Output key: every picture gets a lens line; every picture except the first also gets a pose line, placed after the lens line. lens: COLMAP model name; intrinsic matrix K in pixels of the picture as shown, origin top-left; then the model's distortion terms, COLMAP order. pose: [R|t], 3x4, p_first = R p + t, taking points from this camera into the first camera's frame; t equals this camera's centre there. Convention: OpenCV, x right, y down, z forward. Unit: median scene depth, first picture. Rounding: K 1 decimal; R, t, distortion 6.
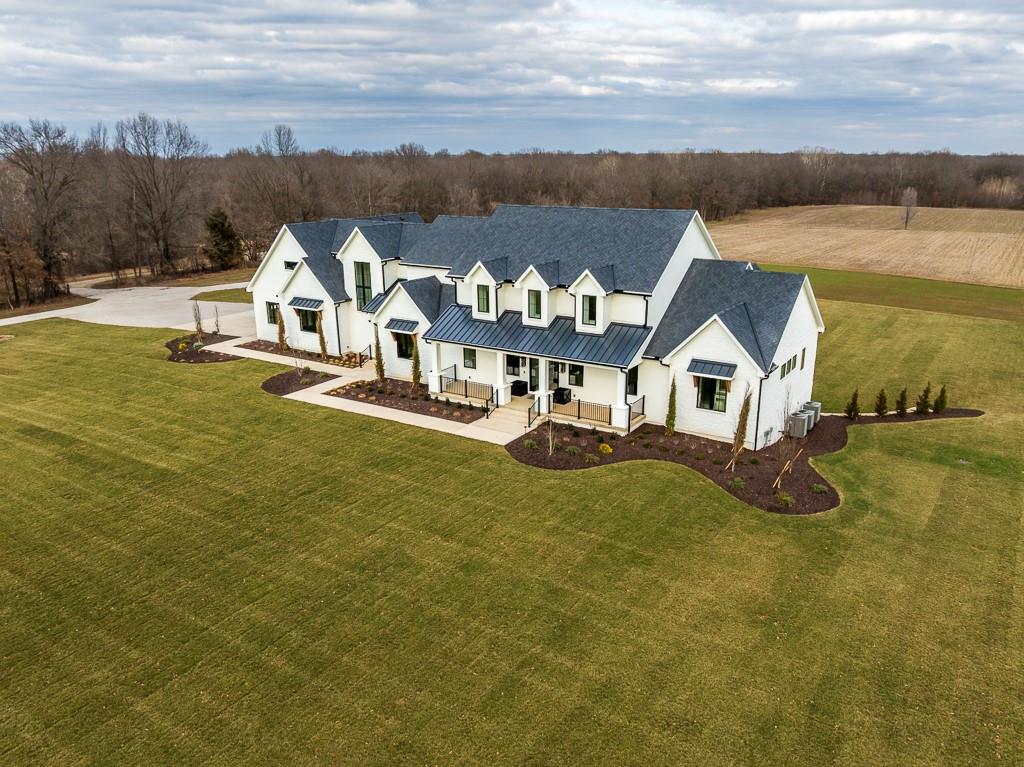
lens RADIAL K [[822.6, 0, 512.0], [0, 822.6, 383.5], [0, 0, 1]] dist [-0.057081, 0.042880]
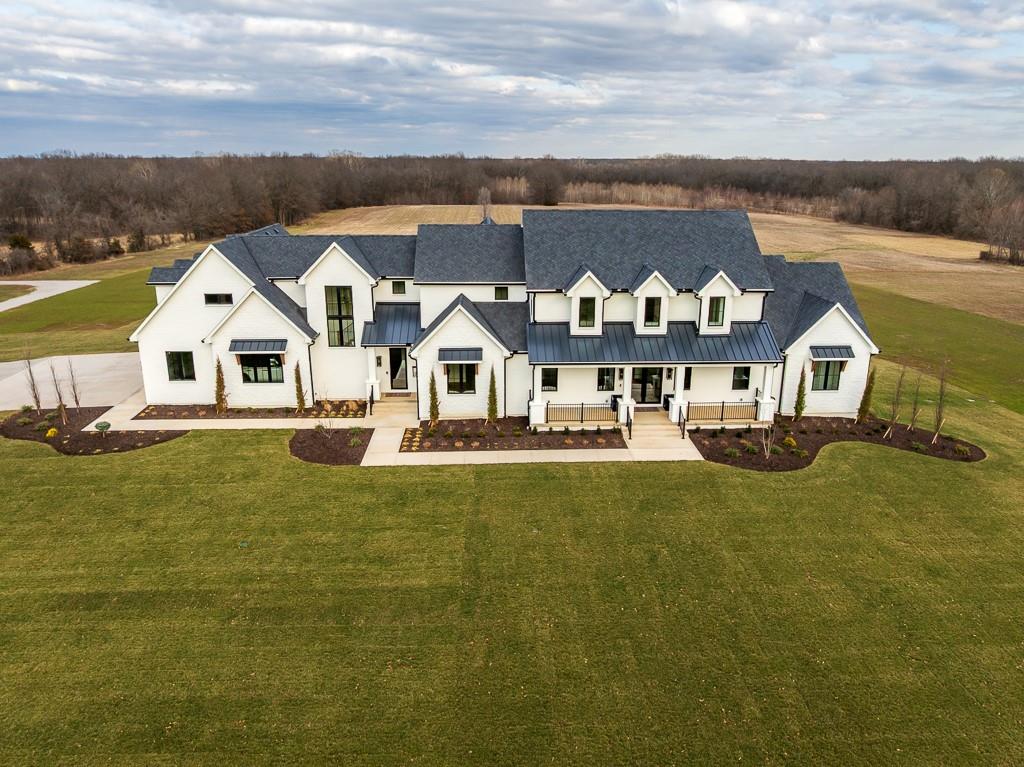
lens RADIAL K [[822.6, 0, 512.0], [0, 822.6, 383.5], [0, 0, 1]] dist [-0.057081, 0.042880]
pose [[0.806196, -0.149010, 0.572577, -0.520057], [0.151359, 0.987505, 0.043877, -0.063275], [-0.571960, 0.051291, 0.818676, 0.248652]]
